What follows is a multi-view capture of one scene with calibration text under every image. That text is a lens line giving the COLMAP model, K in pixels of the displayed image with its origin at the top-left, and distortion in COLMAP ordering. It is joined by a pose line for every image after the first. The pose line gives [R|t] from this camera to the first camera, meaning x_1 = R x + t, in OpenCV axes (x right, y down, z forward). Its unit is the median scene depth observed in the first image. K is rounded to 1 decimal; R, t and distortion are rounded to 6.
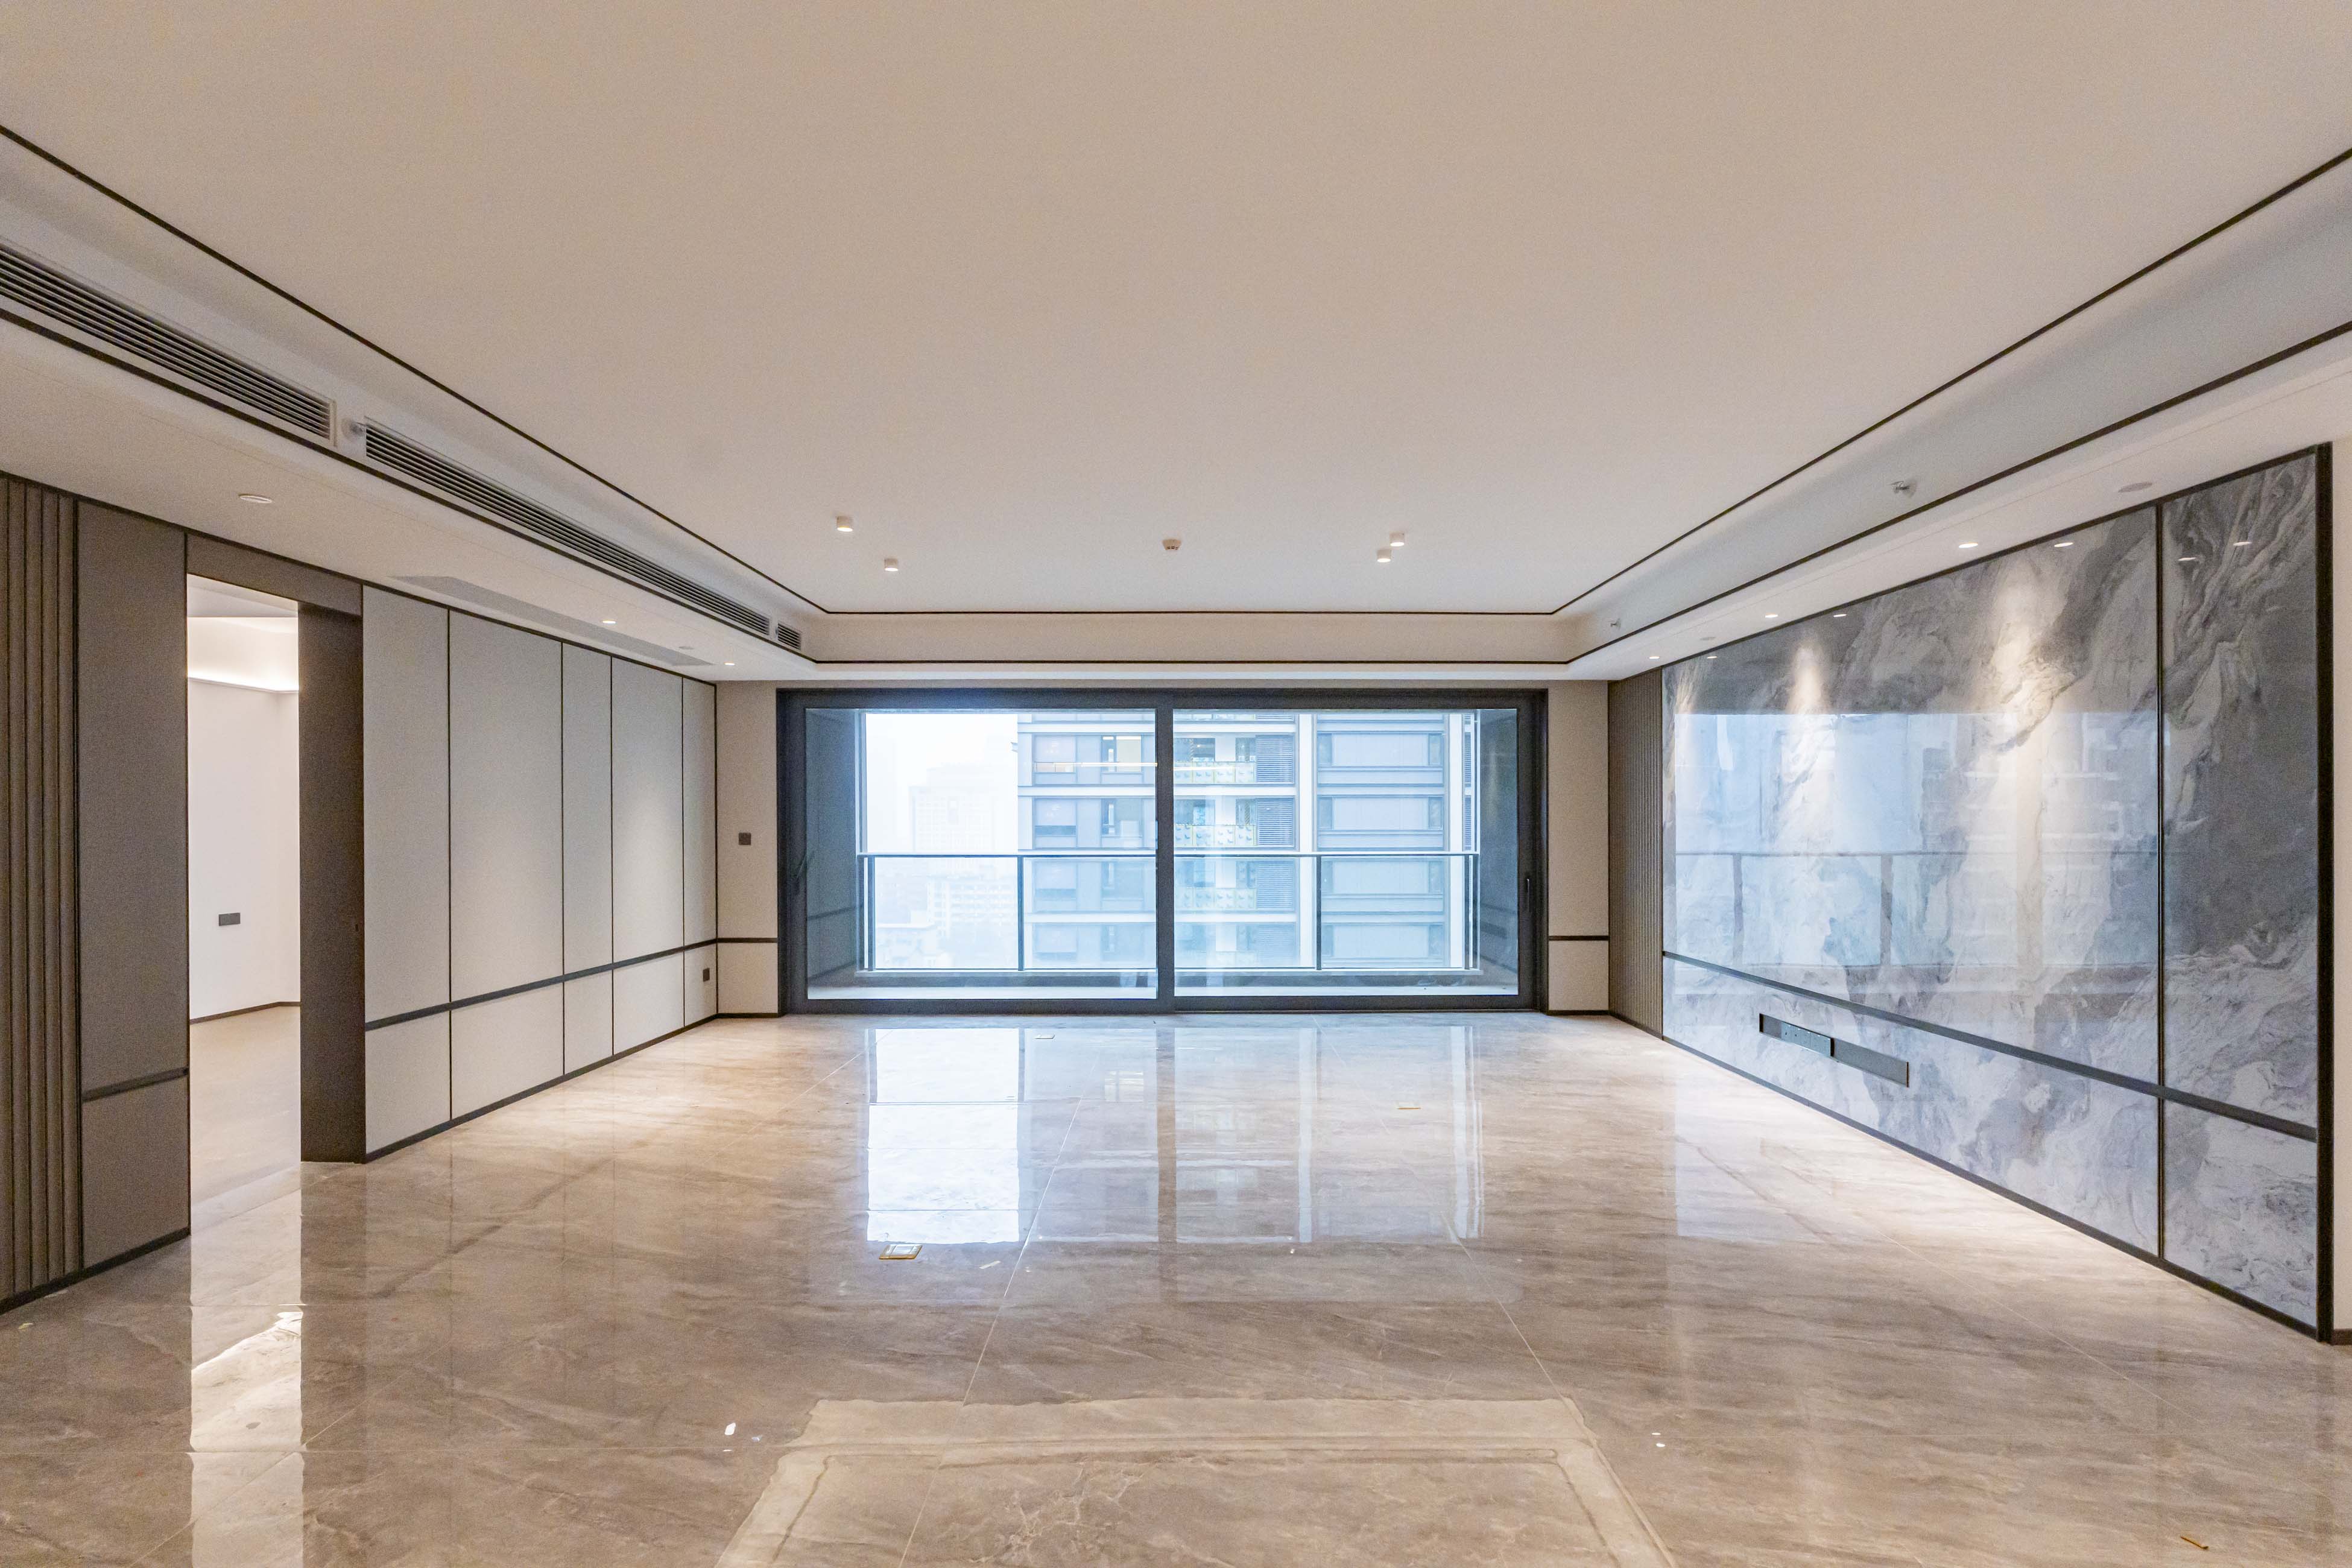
lens RADIAL K [[1077.3, 0, 1176.3], [0, 1077.3, 805.7], [0, 0, 1]] dist [-0.000129, -0.000018]
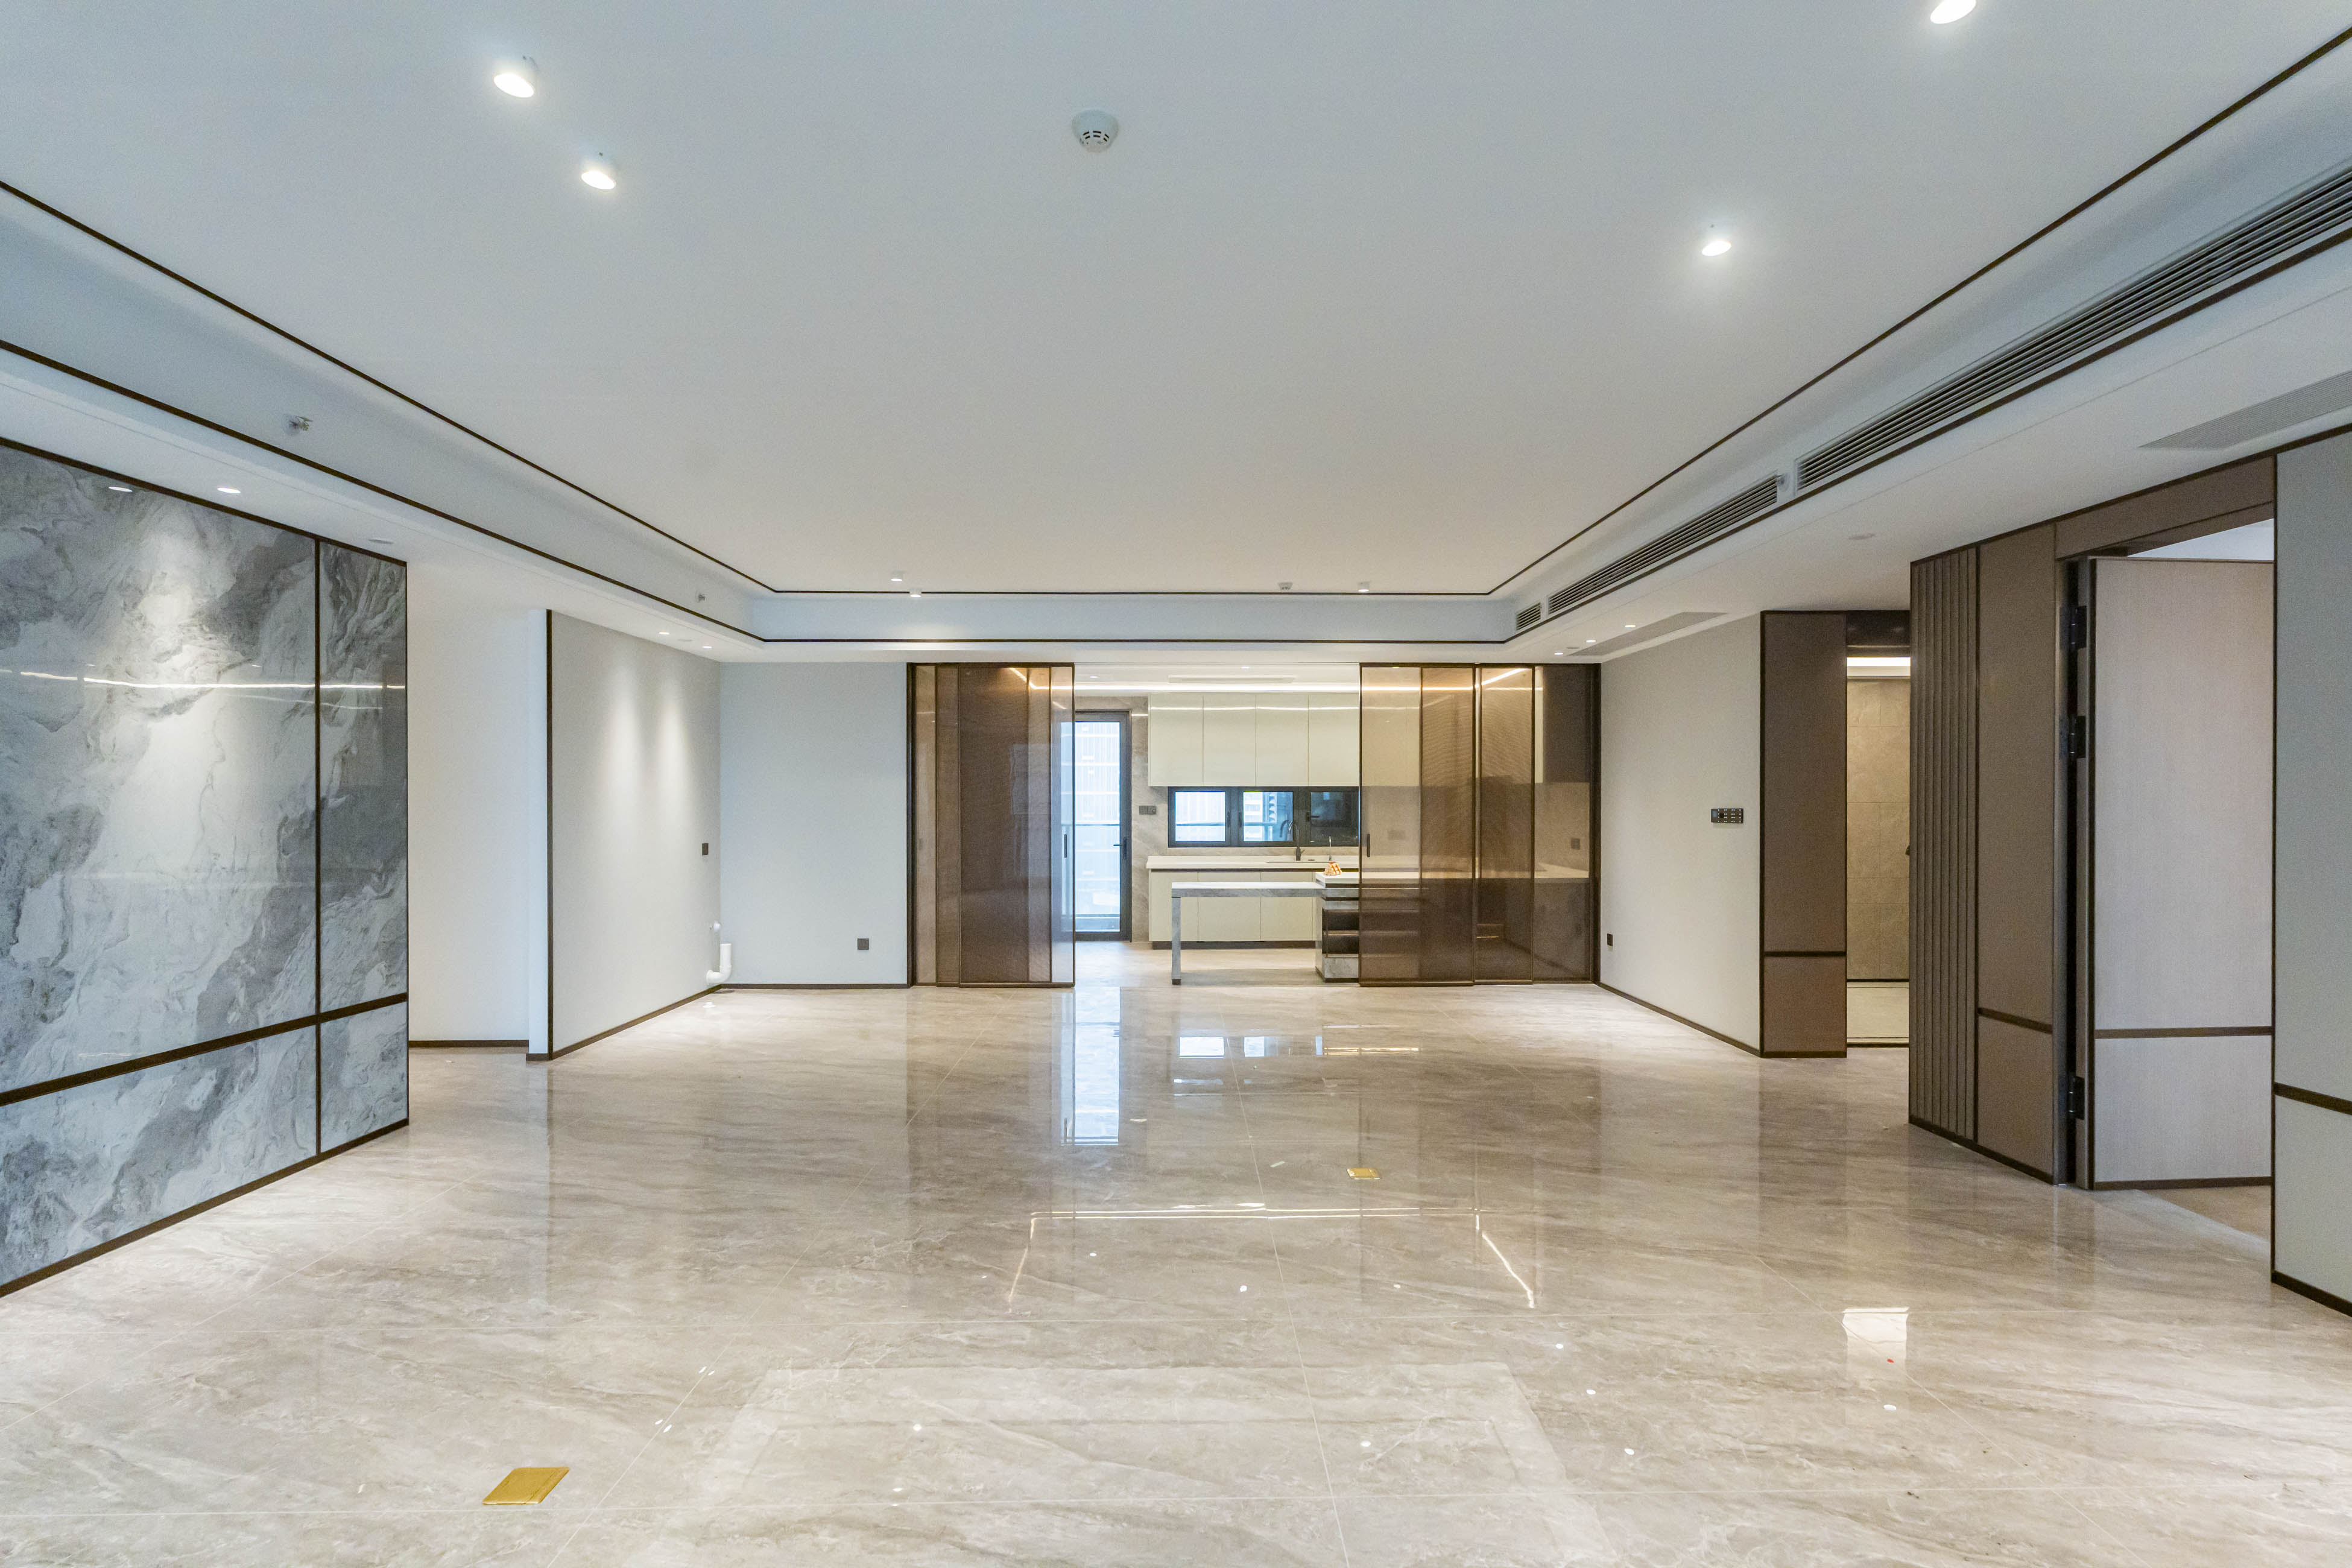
lens RADIAL K [[1077.3, 0, 1218.1], [0, 1077.3, 816.3], [0, 0, 1]] dist [-0.000129, -0.000018]
pose [[-0.998577, 0.002870, -0.053248, -0.044126], [0.002890, 0.999996, -0.000301, 0.036911], [0.053247, -0.000454, -0.998581, 2.203221]]
